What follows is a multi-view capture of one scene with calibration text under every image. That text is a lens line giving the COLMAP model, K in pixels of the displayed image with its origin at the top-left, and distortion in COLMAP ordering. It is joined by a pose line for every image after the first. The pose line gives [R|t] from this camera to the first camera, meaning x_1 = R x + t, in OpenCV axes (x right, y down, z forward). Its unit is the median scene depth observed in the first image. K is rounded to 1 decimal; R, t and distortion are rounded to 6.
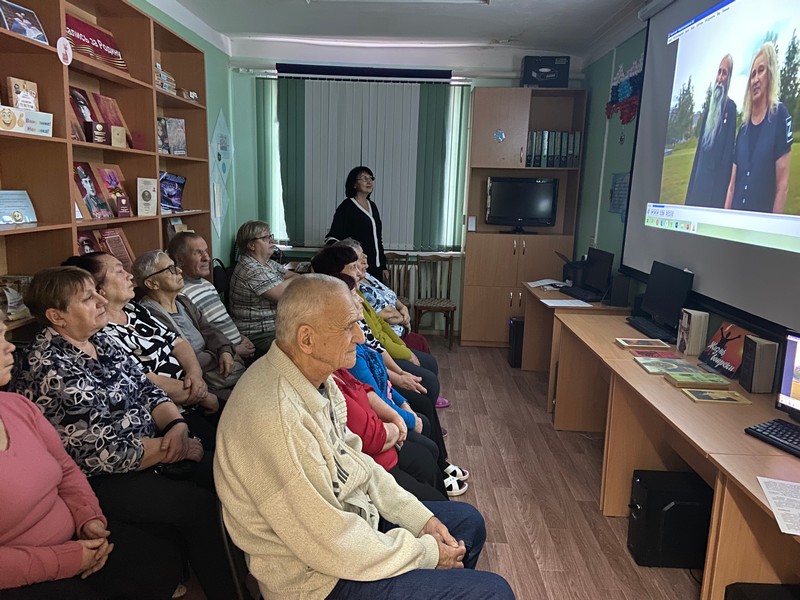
lens RADIAL K [[585.3, 0, 400.0], [0, 585.3, 300.0], [0, 0, 1]] dist [0.122726, -0.117315]
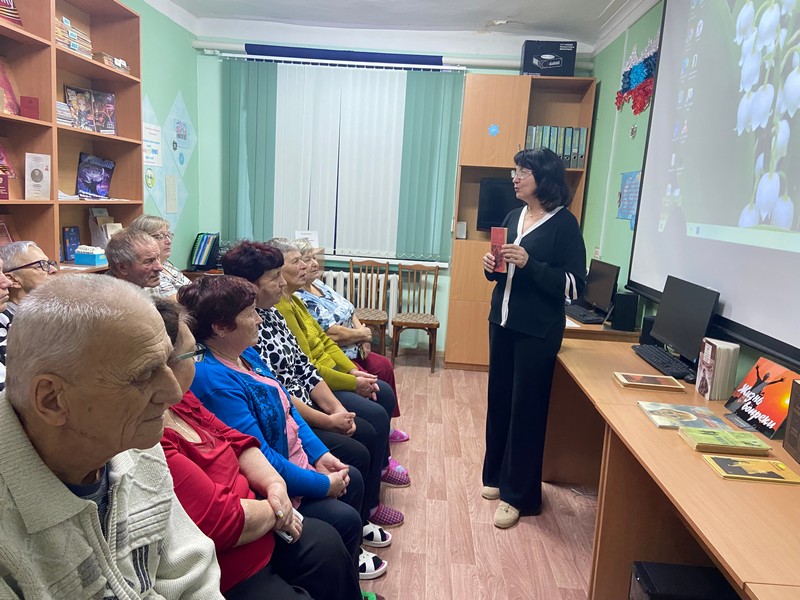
lens RADIAL K [[584.9, 0, 400.0], [0, 584.9, 300.0], [0, 0, 1]] dist [0.113143, -0.122051]
pose [[0.999217, 0.031627, -0.023761, 0.101855], [-0.032183, 0.999209, -0.023363, -0.002999], [0.023003, 0.024109, 0.999445, 0.228884]]
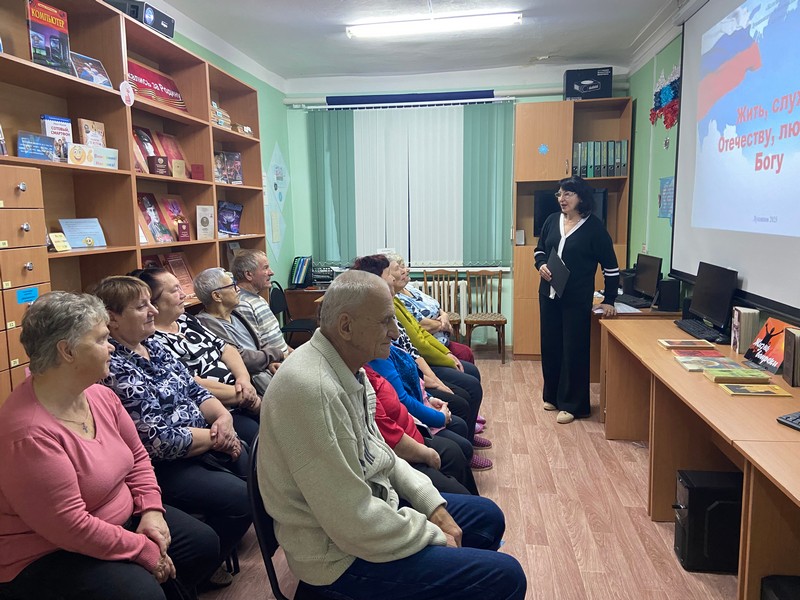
lens RADIAL K [[584.9, 0, 400.0], [0, 584.9, 300.0], [0, 0, 1]] dist [0.113143, -0.122051]
pose [[0.992999, -0.034340, -0.113023, 0.053049], [0.029250, 0.998495, -0.046387, 0.032602], [0.114446, 0.042756, 0.992509, -0.030734]]
